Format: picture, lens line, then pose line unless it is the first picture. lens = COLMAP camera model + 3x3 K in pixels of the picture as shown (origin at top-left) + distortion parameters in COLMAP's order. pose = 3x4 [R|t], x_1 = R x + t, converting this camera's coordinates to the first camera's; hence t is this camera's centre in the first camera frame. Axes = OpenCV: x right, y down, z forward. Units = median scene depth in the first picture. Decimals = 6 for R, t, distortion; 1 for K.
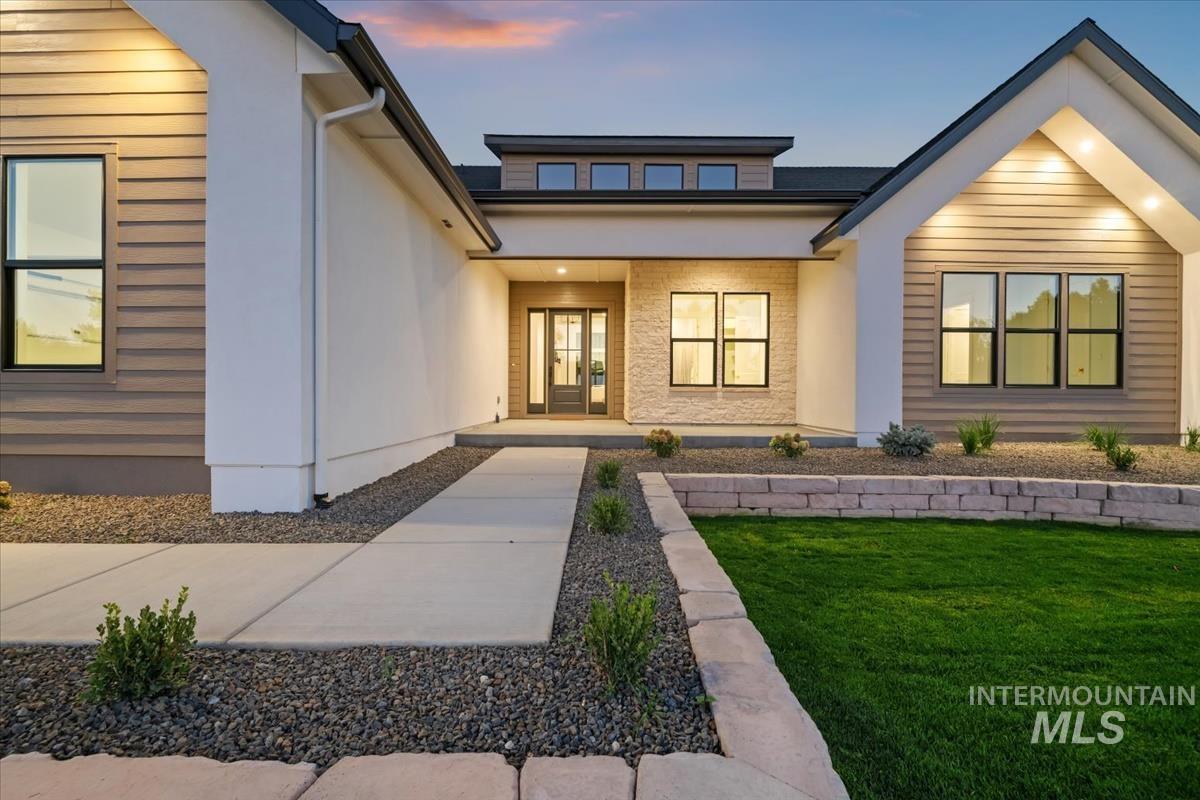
lens RADIAL K [[541.5, 0, 601.0], [0, 541.5, 403.9], [0, 0, 1]] dist [-0.001390, -0.000271]
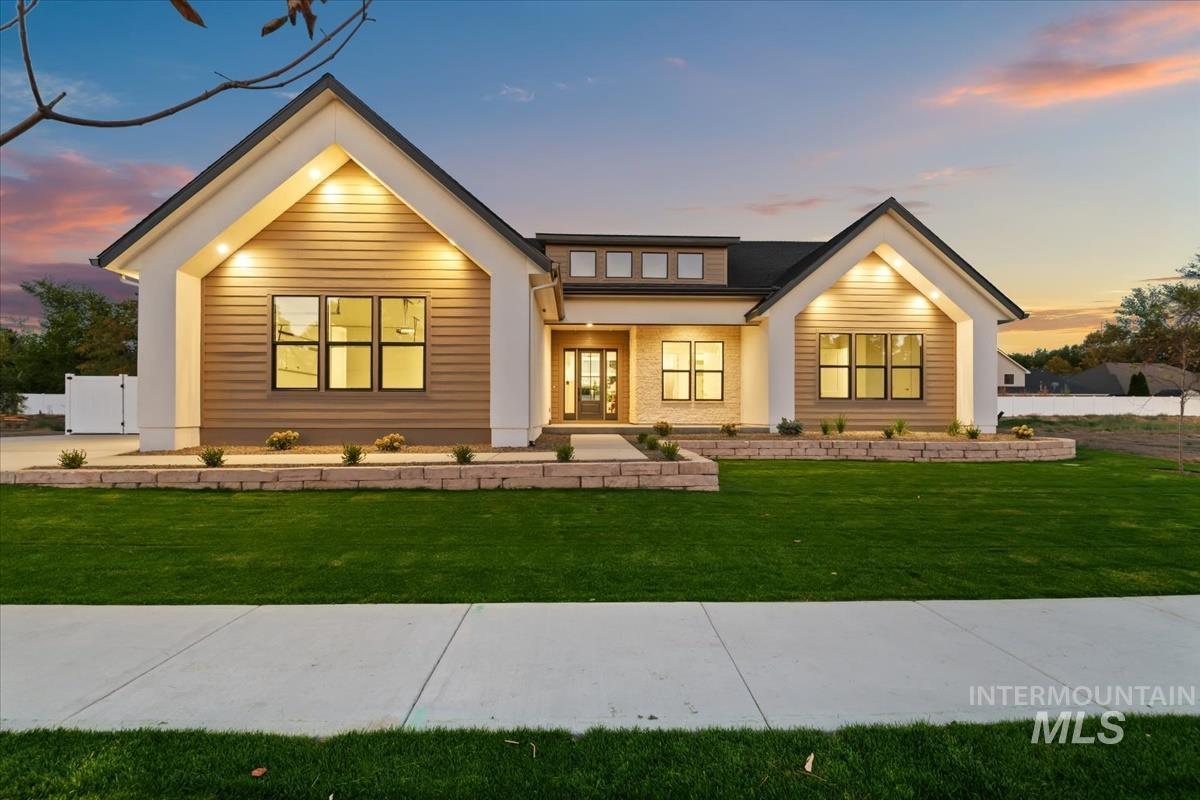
lens RADIAL K [[553.1, 0, 599.7], [0, 553.1, 416.7], [0, 0, 1]] dist [0.000786, 0.000047]
pose [[0.998796, -0.005125, 0.048787, -0.158271], [0.005832, 0.999880, -0.014365, 0.044505], [-0.048708, 0.014632, 0.998706, -0.717556]]
